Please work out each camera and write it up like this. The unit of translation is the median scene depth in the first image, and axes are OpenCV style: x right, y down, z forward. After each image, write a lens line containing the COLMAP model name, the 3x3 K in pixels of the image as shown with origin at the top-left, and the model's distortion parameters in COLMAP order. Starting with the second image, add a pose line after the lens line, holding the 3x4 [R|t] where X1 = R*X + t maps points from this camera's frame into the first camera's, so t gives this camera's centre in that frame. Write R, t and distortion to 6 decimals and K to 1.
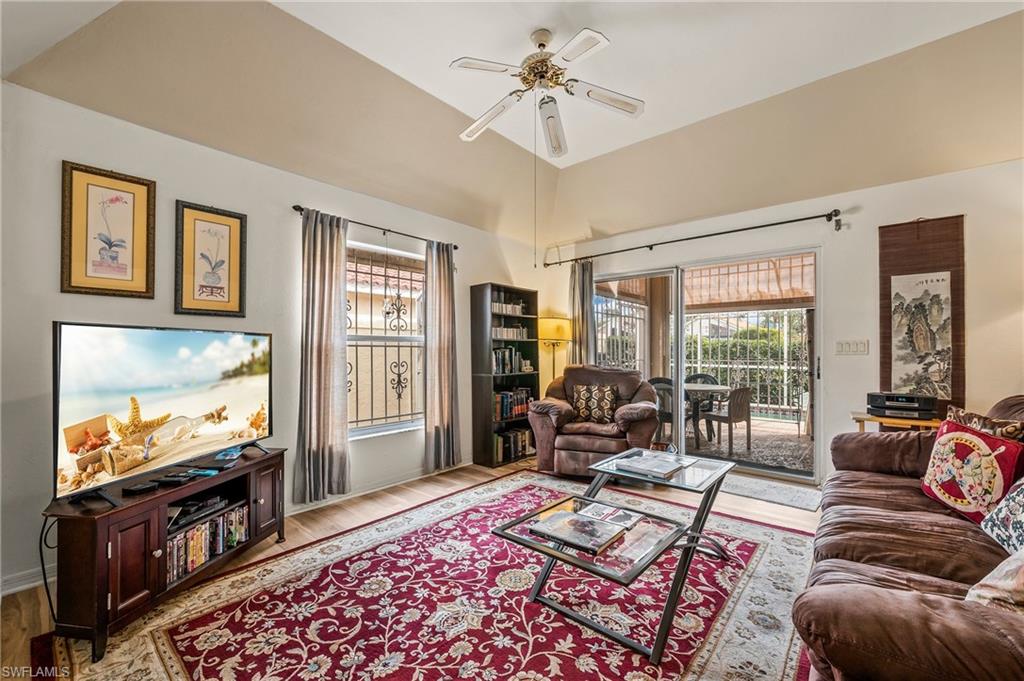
lens RADIAL K [[425.2, 0, 508.7], [0, 425.2, 351.0], [0, 0, 1]] dist [-0.012497, -0.000133]
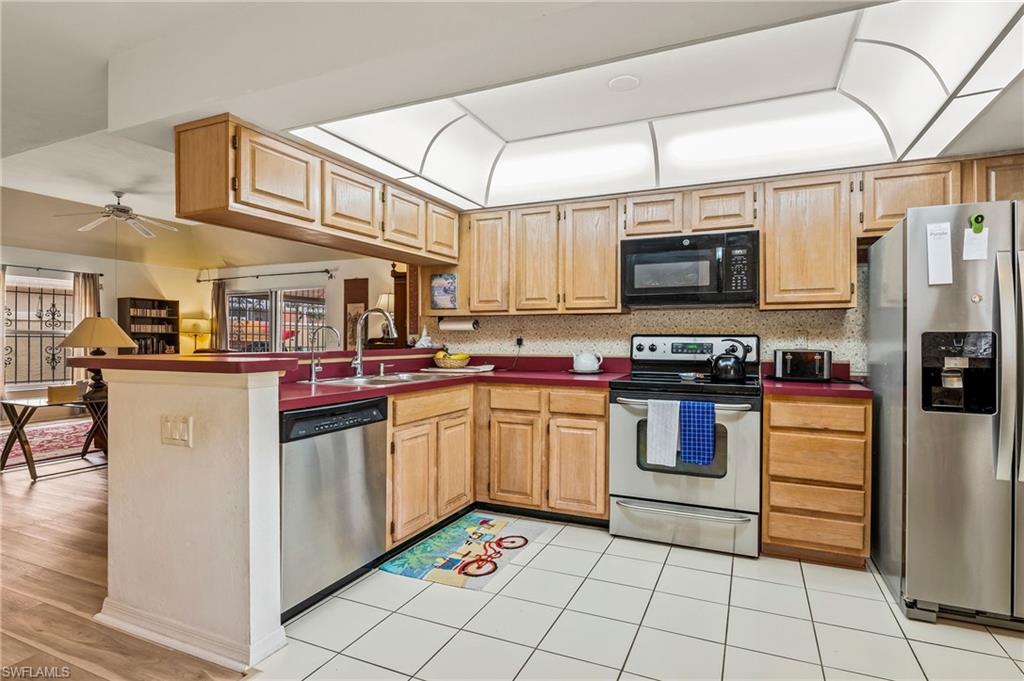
lens RADIAL K [[503.4, 0, 537.0], [0, 503.4, 336.2], [0, 0, 1]] dist [0.003983, -0.000318]
pose [[0.935681, 0.003023, 0.352833, 1.294099], [0.000320, 0.999956, -0.009415, 0.009177], [-0.352846, 0.008922, 0.935639, -2.372460]]
